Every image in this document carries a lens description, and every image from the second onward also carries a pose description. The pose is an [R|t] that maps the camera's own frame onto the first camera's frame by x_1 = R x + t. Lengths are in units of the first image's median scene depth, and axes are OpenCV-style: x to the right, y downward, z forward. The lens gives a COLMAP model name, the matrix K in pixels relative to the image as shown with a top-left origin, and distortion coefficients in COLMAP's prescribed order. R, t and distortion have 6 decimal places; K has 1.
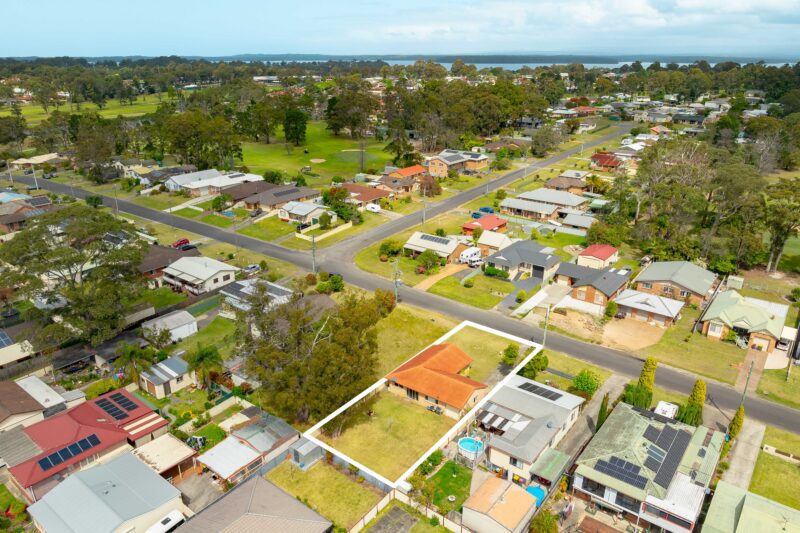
lens RADIAL K [[567.2, 0, 403.6], [0, 567.2, 252.7], [0, 0, 1]] dist [-0.031066, 0.005404]
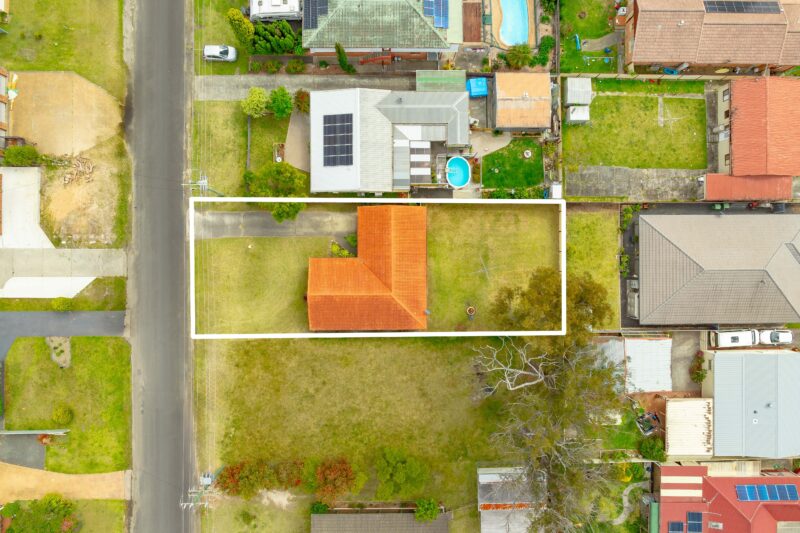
lens RADIAL K [[567.2, 0, 403.6], [0, 567.2, 252.7], [0, 0, 1]] dist [-0.031066, 0.005404]
pose [[-0.608971, -0.793188, -0.002560, 0.057540], [0.252939, -0.197251, 0.947161, -0.413128], [-0.751782, 0.576146, 0.320748, 0.655367]]
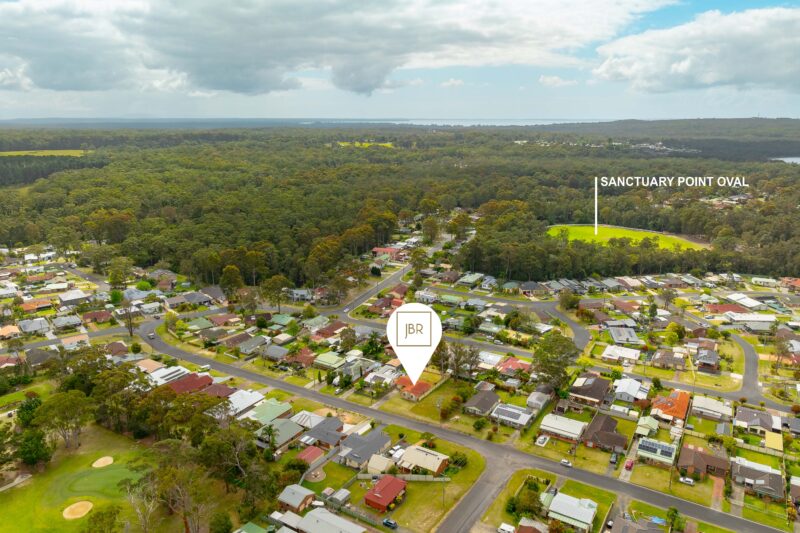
lens RADIAL K [[567.2, 0, 403.6], [0, 567.2, 252.7], [0, 0, 1]] dist [-0.031066, 0.005404]
pose [[-0.994838, 0.021235, -0.099231, 0.333882], [-0.035628, 0.842523, 0.537481, -1.618262], [0.095018, 0.538242, -0.837417, 2.672087]]
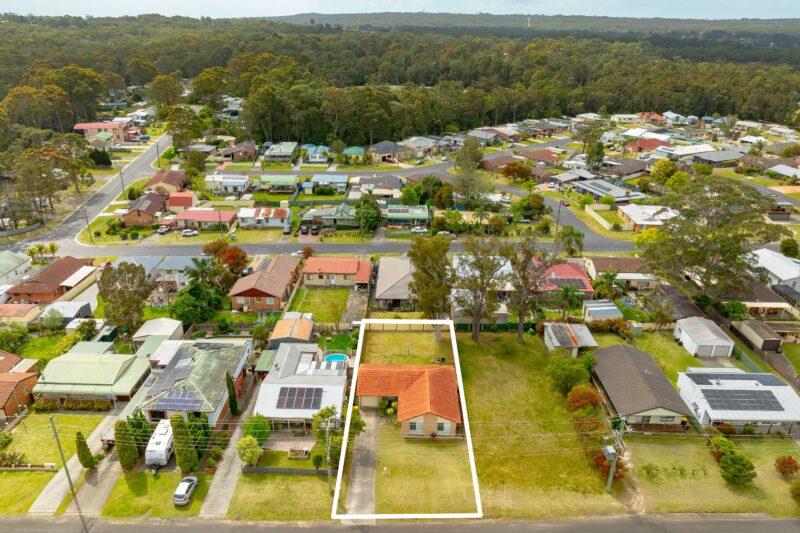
lens RADIAL K [[567.2, 0, 403.6], [0, 567.2, 252.7], [0, 0, 1]] dist [-0.031066, 0.005404]
pose [[-0.799715, 0.215083, -0.560531, 0.490363], [-0.212173, 0.772137, 0.598988, -0.441920], [0.561639, 0.597950, -0.571854, 1.261450]]
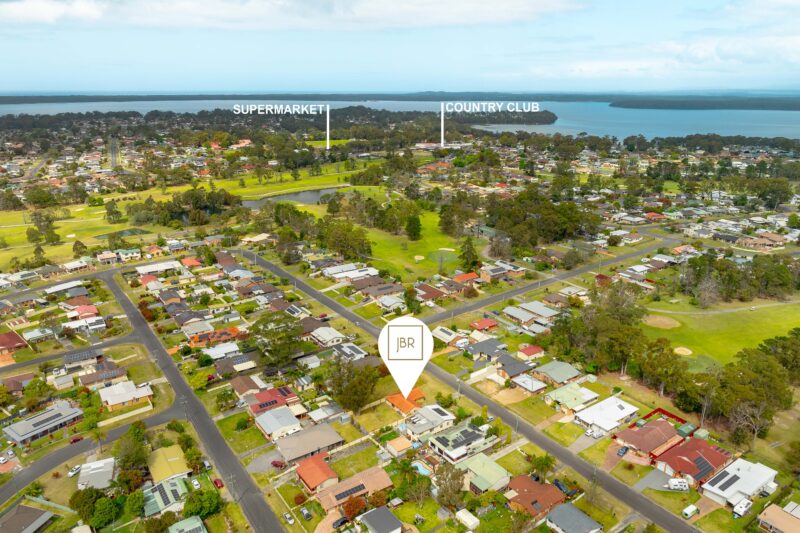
lens RADIAL K [[567.2, 0, 403.6], [0, 567.2, 252.7], [0, 0, 1]] dist [-0.031066, 0.005404]
pose [[0.954663, 0.084751, -0.285370, 0.613414], [-0.100605, 0.994068, -0.041333, -0.271718], [0.280174, 0.068168, 0.957526, -1.206083]]
